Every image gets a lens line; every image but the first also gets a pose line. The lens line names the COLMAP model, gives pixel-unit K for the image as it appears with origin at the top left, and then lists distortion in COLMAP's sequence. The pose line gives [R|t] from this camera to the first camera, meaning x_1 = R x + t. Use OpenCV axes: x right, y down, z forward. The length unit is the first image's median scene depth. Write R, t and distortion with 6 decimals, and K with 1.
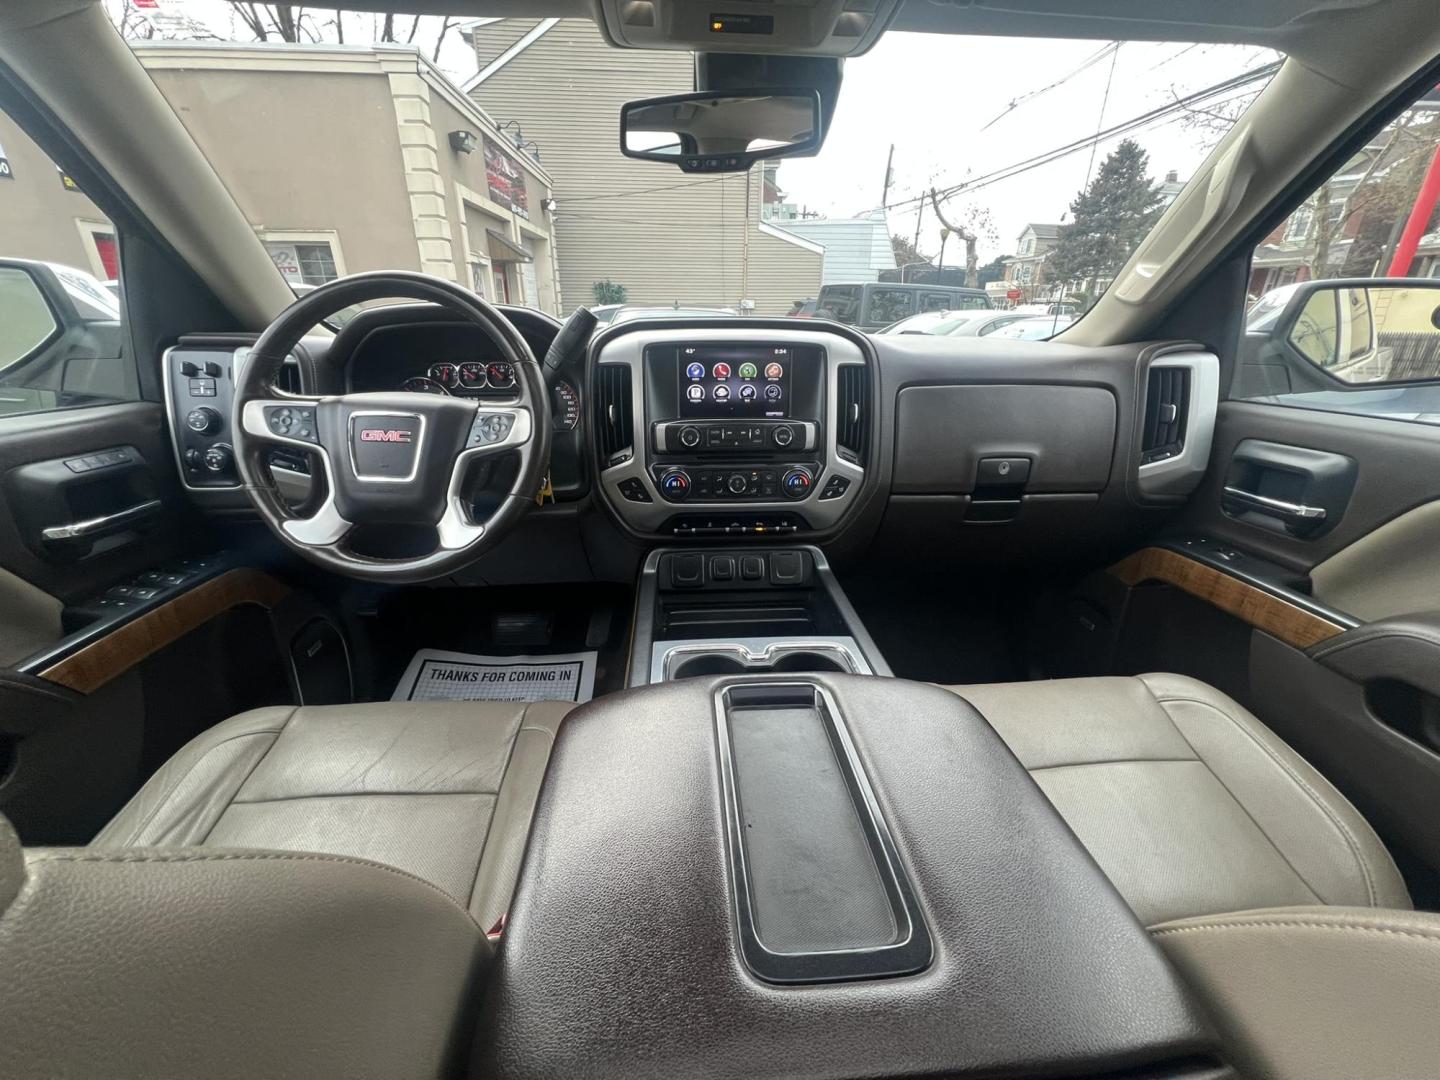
lens RADIAL K [[577.5, 0, 724.0], [0, 577.5, 539.8], [0, 0, 1]] dist [-0.006726, 0.003594]
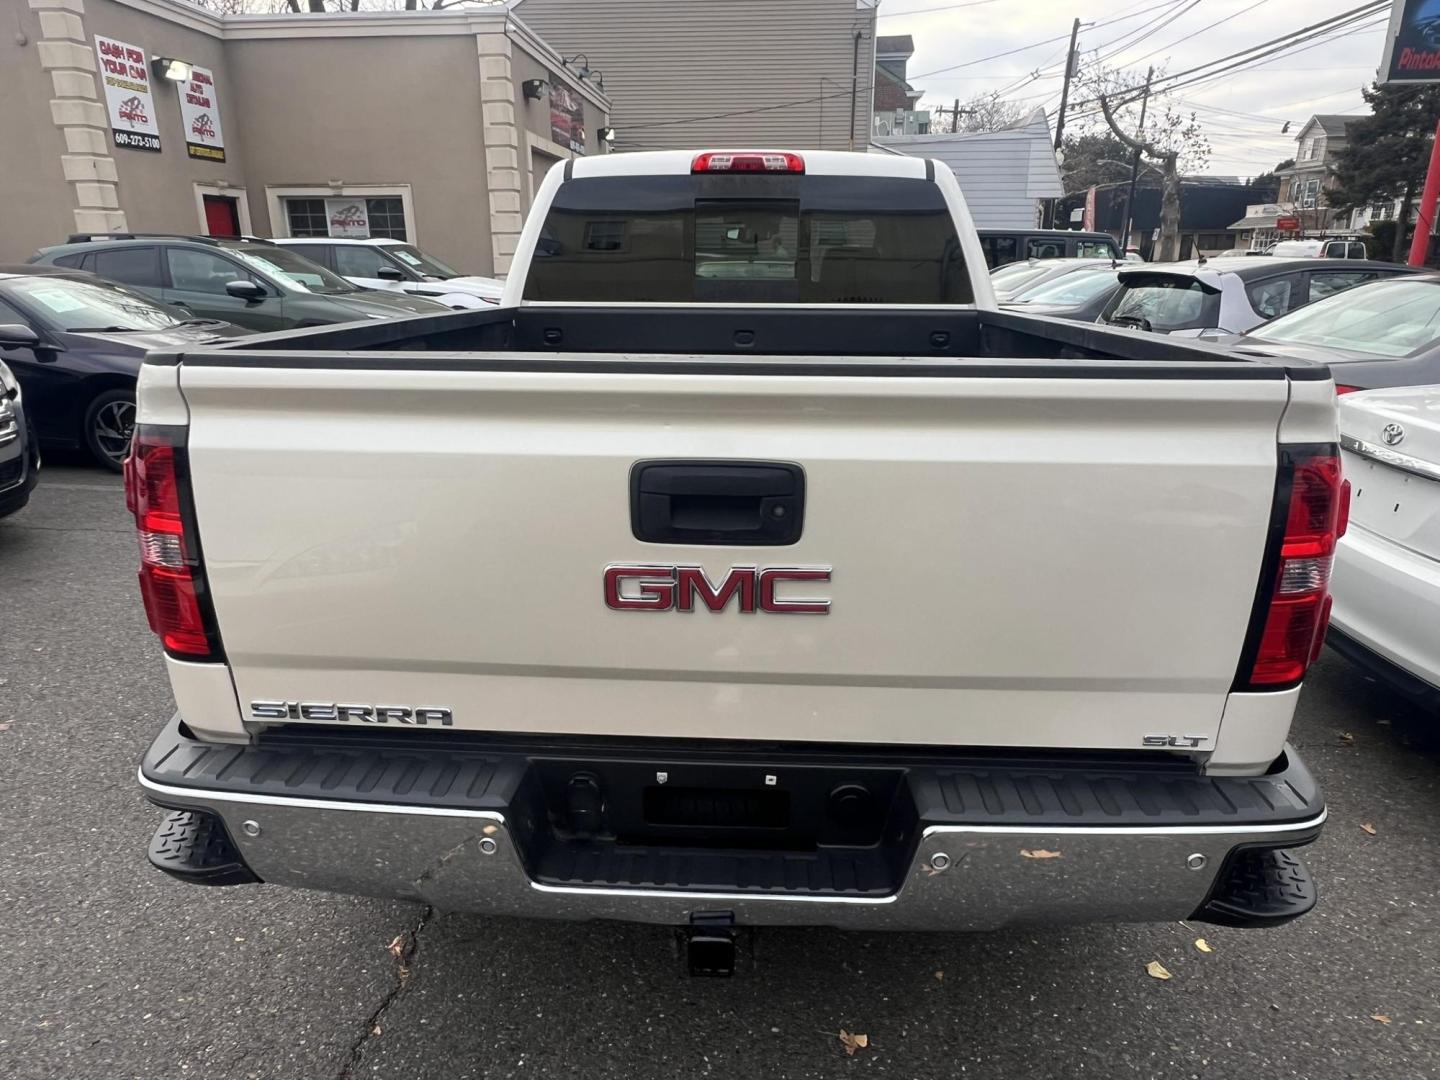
lens RADIAL K [[943.8, 0, 712.3], [0, 943.8, 565.2], [0, 0, 1]] dist [0.000446, 0.000983]
pose [[0.991705, 0.031404, -0.124640, 0.556377], [-0.038524, 0.997736, -0.055134, 1.680241], [0.122626, 0.059478, 0.990669, -4.582363]]
